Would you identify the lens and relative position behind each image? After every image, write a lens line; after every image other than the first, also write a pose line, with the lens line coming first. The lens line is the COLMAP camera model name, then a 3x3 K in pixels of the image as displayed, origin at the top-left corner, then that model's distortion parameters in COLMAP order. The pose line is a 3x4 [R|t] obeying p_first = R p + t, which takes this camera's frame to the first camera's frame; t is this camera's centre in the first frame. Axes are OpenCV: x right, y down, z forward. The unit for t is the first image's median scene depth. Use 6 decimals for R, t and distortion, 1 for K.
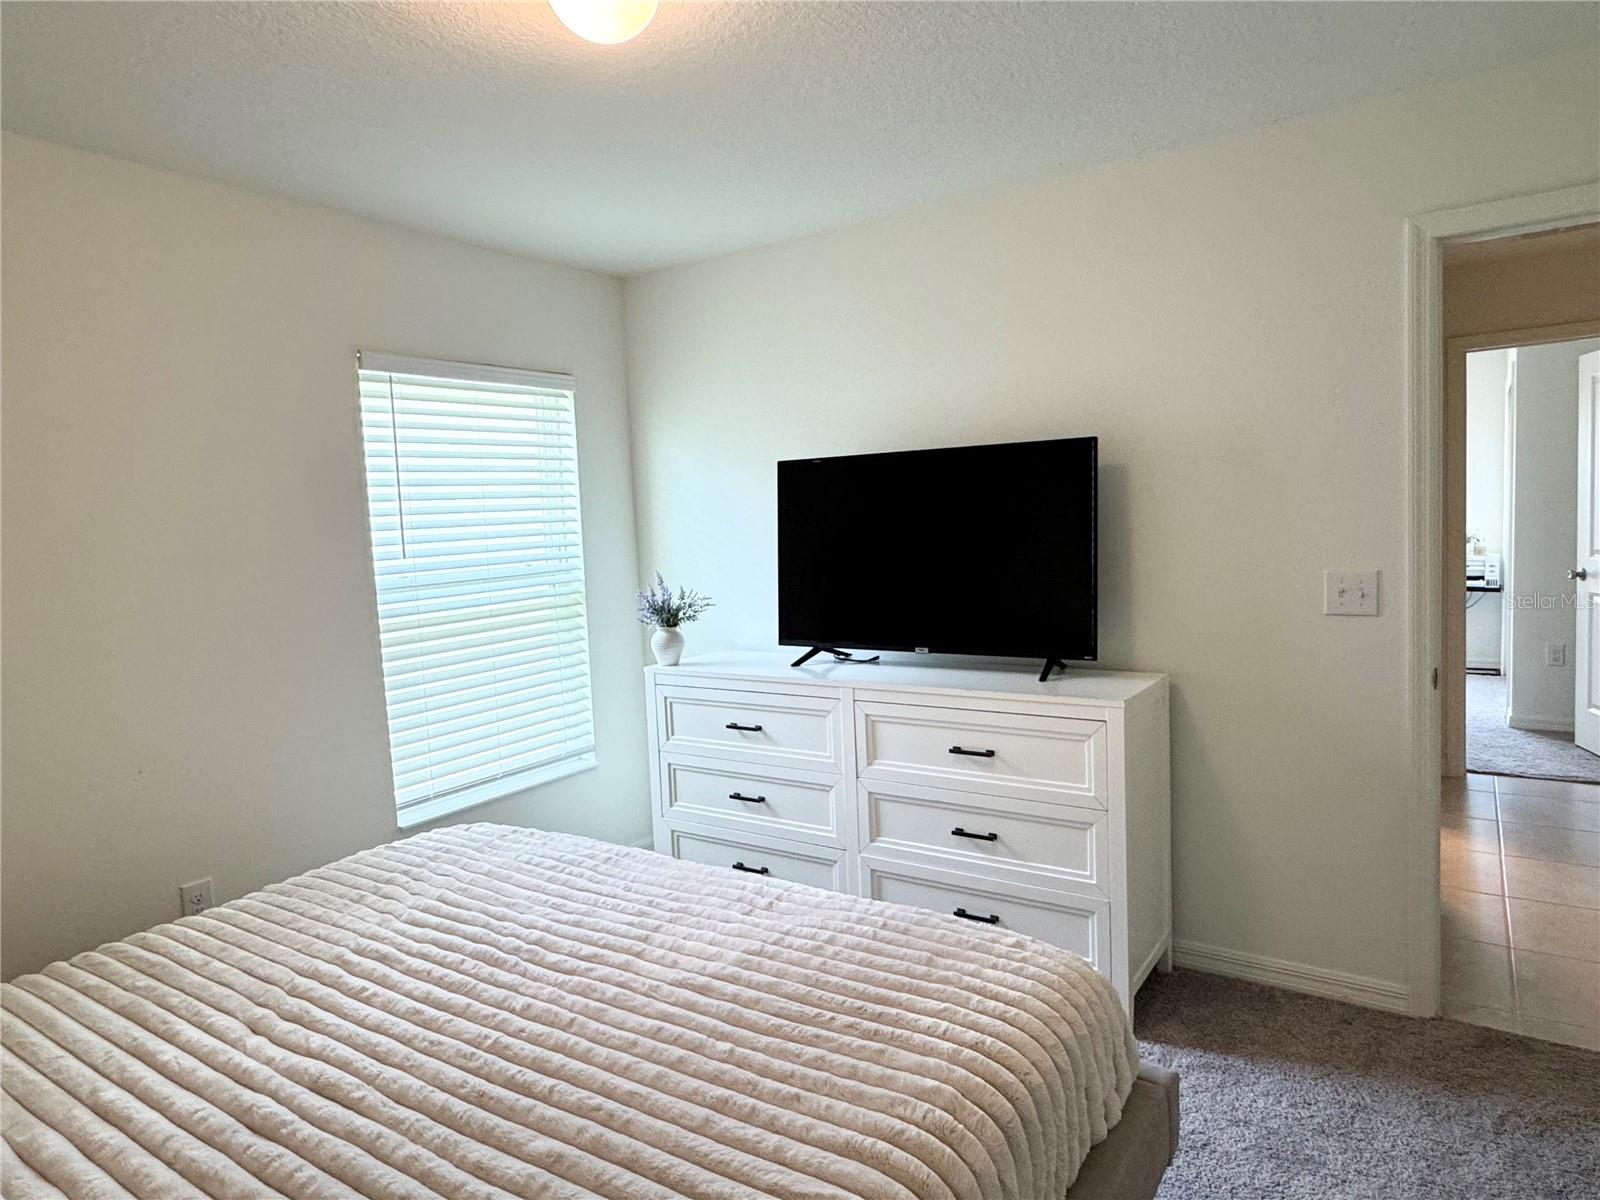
lens RADIAL K [[981.6, 0, 801.5], [0, 981.6, 597.0], [0, 0, 1]] dist [-0.000450, -0.000021]
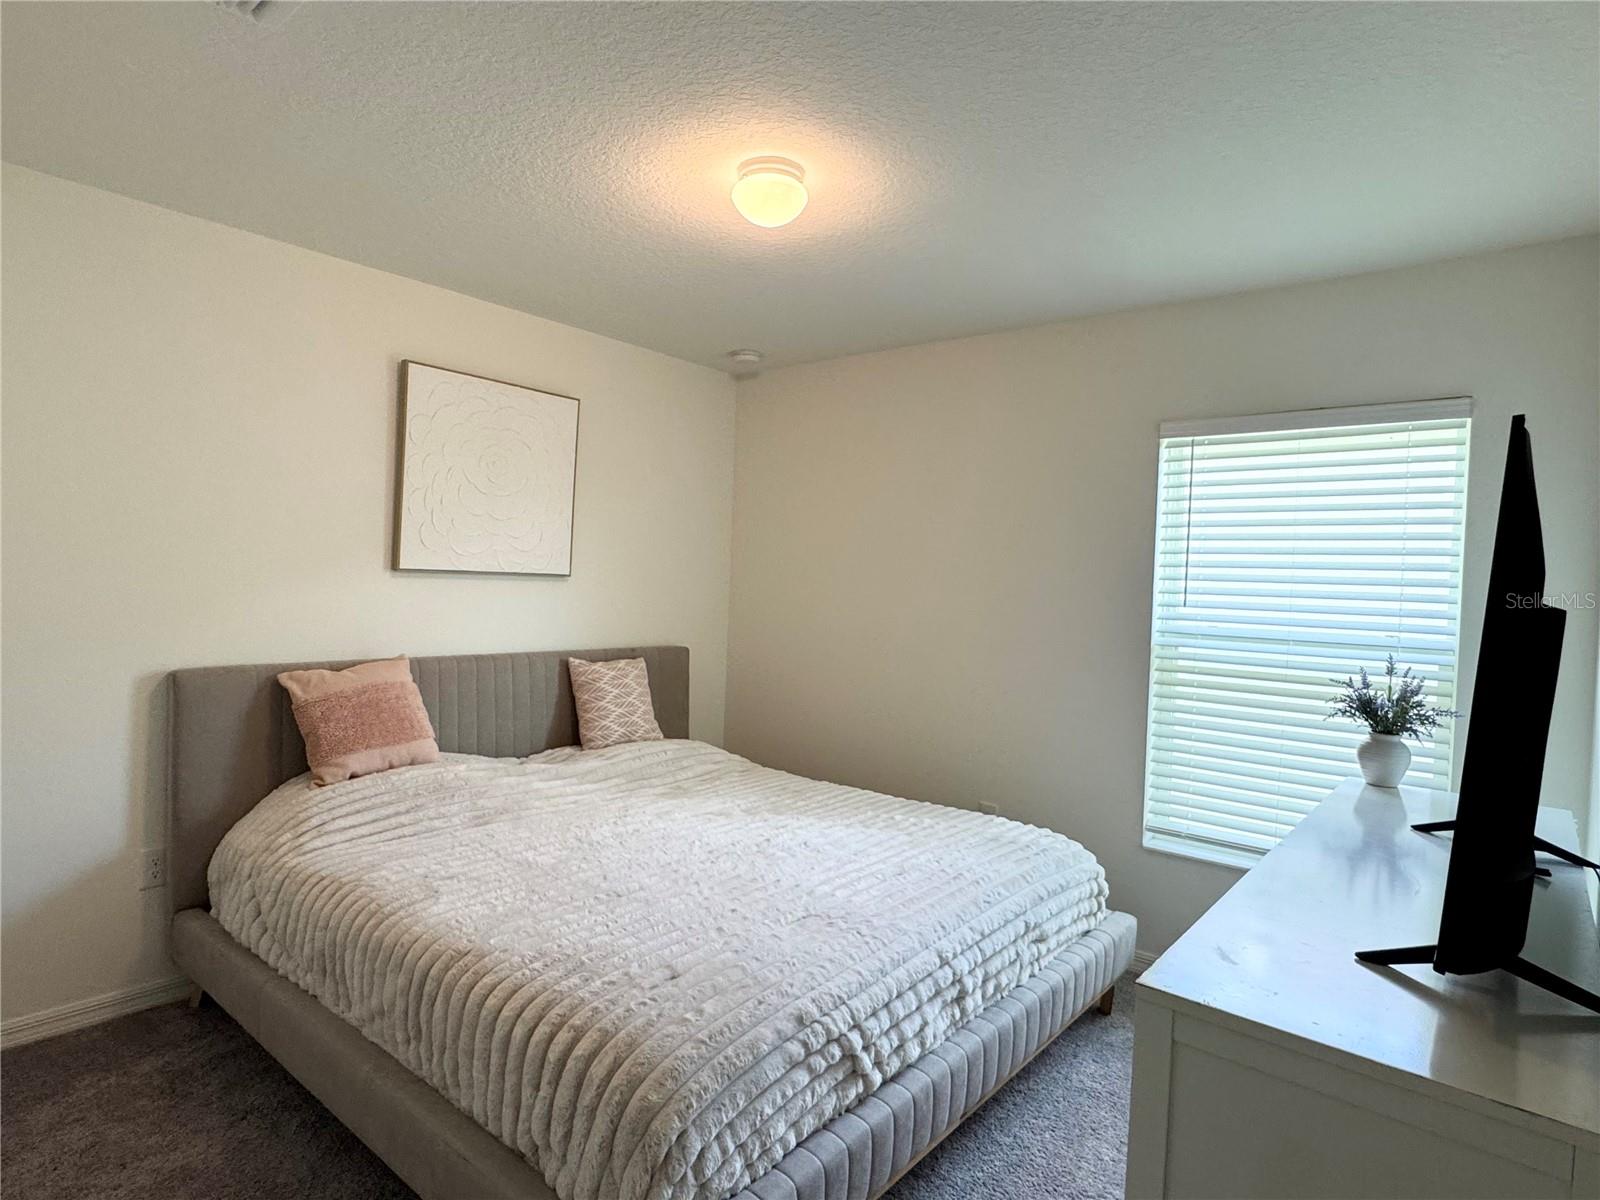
lens RADIAL K [[871.6, 0, 799.7], [0, 871.6, 601.3], [0, 0, 1]] dist [-0.000054, 0.000004]
pose [[-0.096031, 0.063891, -0.993326, 0.588827], [-0.120650, 0.989833, 0.075330, -0.066538], [0.988039, 0.127079, -0.087347, 0.665491]]
